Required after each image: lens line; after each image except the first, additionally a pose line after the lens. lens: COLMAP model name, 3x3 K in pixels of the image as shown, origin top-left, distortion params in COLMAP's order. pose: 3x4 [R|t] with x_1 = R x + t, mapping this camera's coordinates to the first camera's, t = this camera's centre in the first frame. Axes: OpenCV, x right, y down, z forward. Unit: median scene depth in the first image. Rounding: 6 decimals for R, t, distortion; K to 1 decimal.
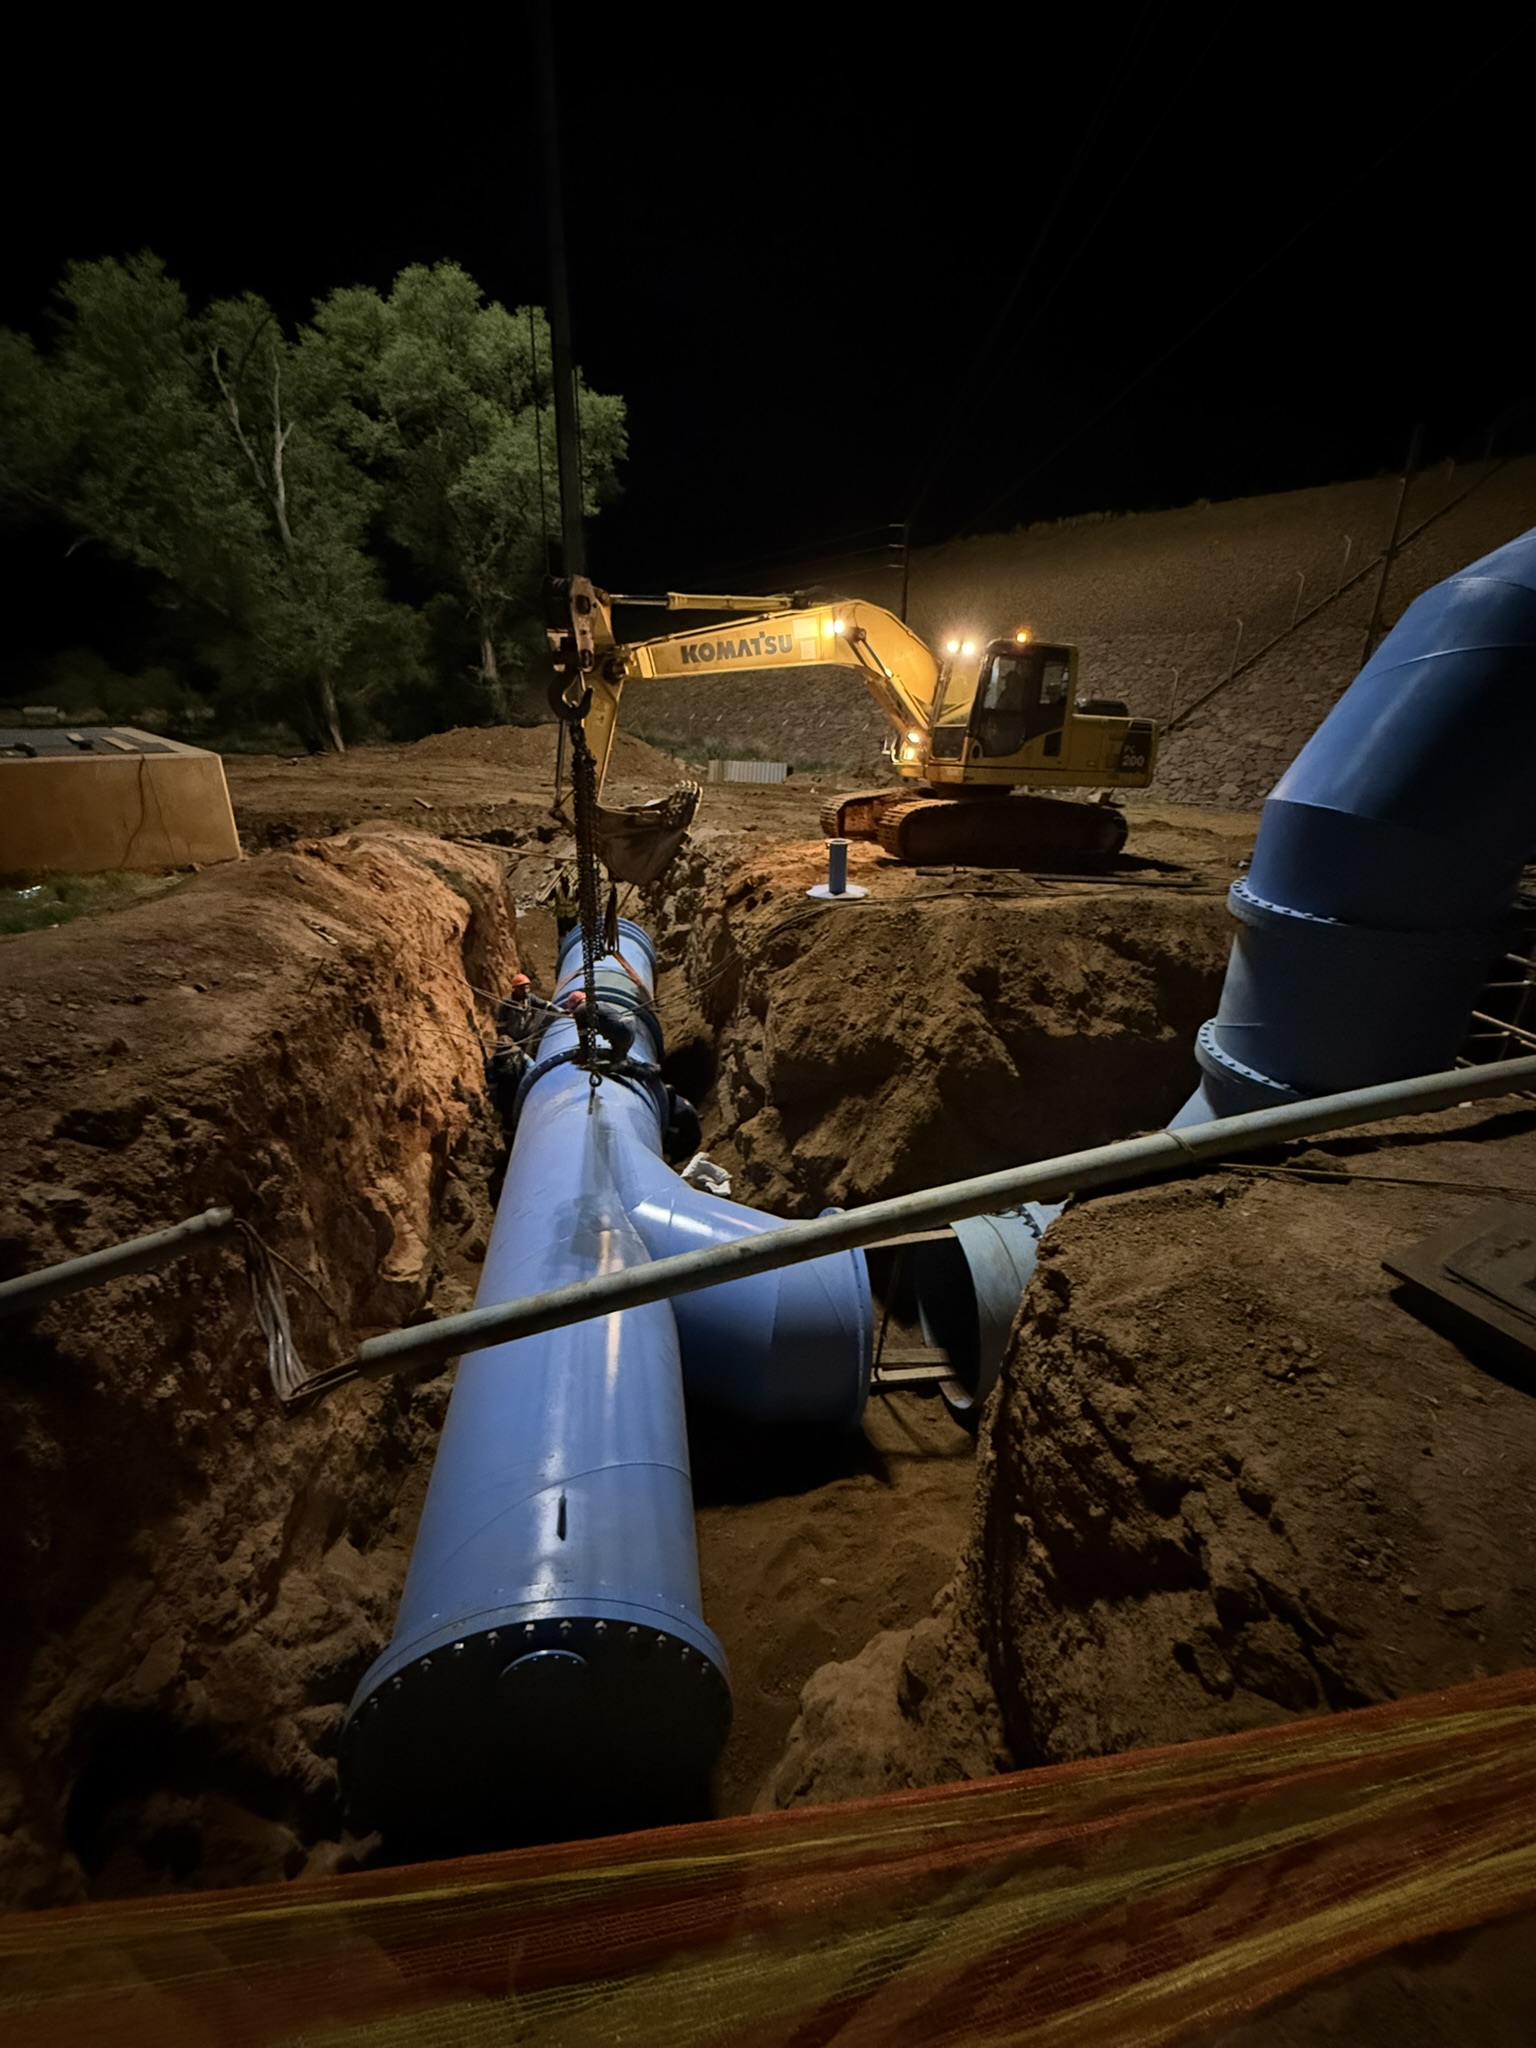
lens RADIAL K [[800.1, 0, 768.0], [0, 800.1, 1024.0], [0, 0, 1]] dist [0.000735, -0.000027]
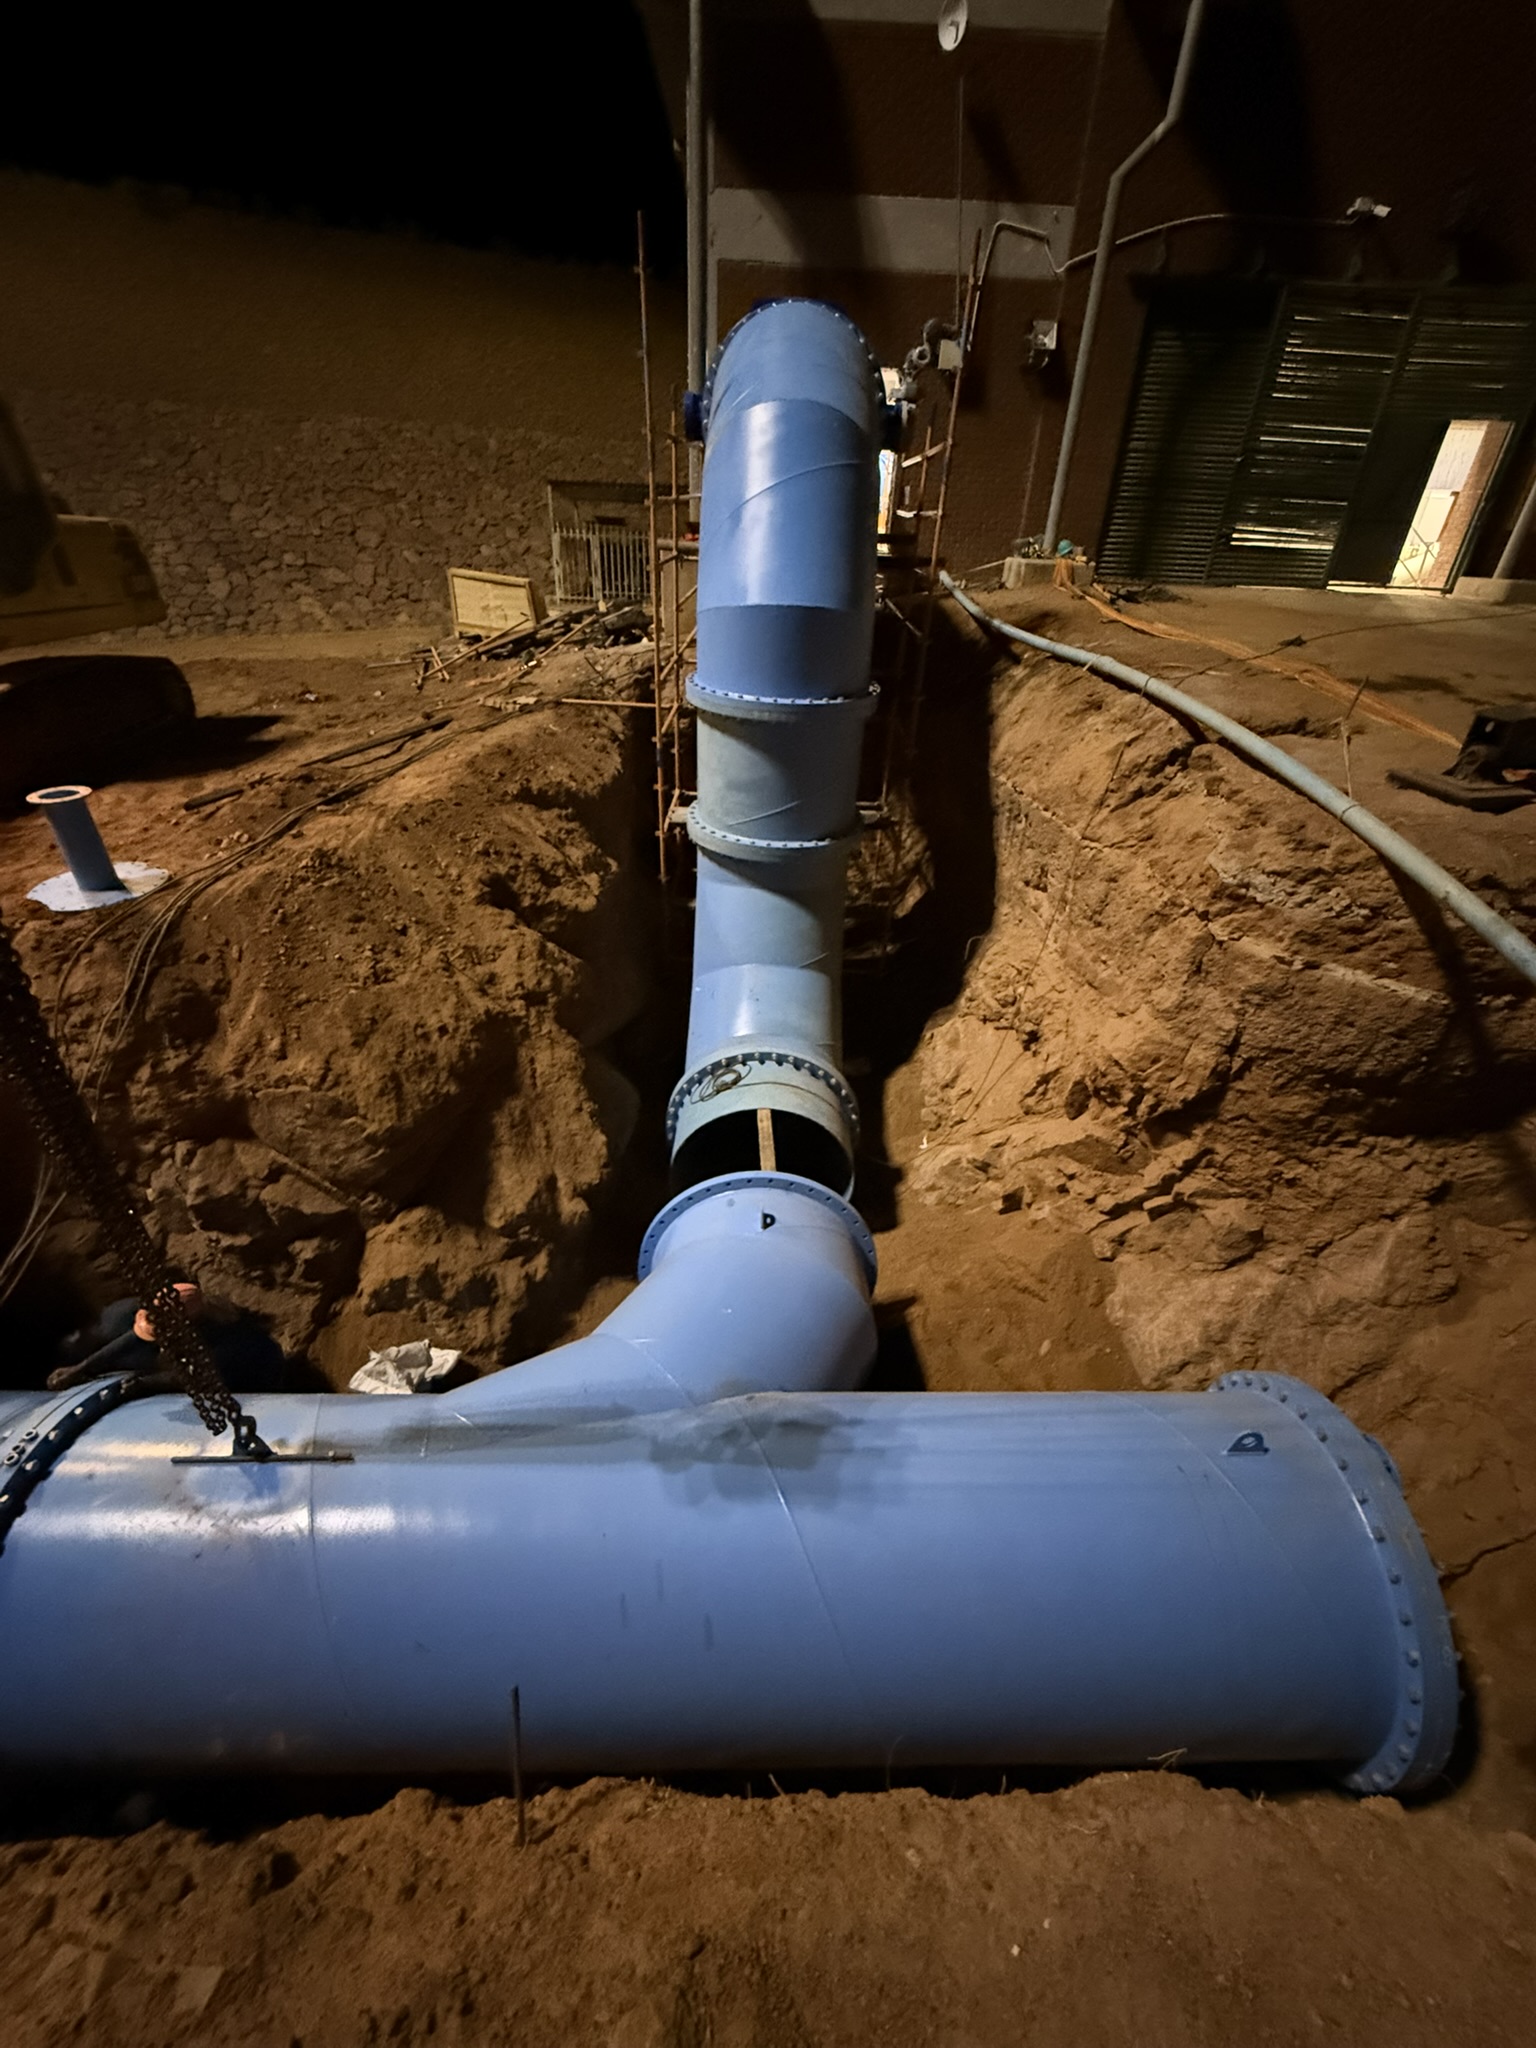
lens RADIAL K [[800.1, 0, 768.0], [0, 800.1, 1024.0], [0, 0, 1]] dist [0.000735, -0.000027]
pose [[0.156973, -0.539173, 0.827437, -0.415175], [0.356969, 0.812155, 0.461495, -0.218750], [-0.920833, 0.222927, 0.319954, 0.531883]]
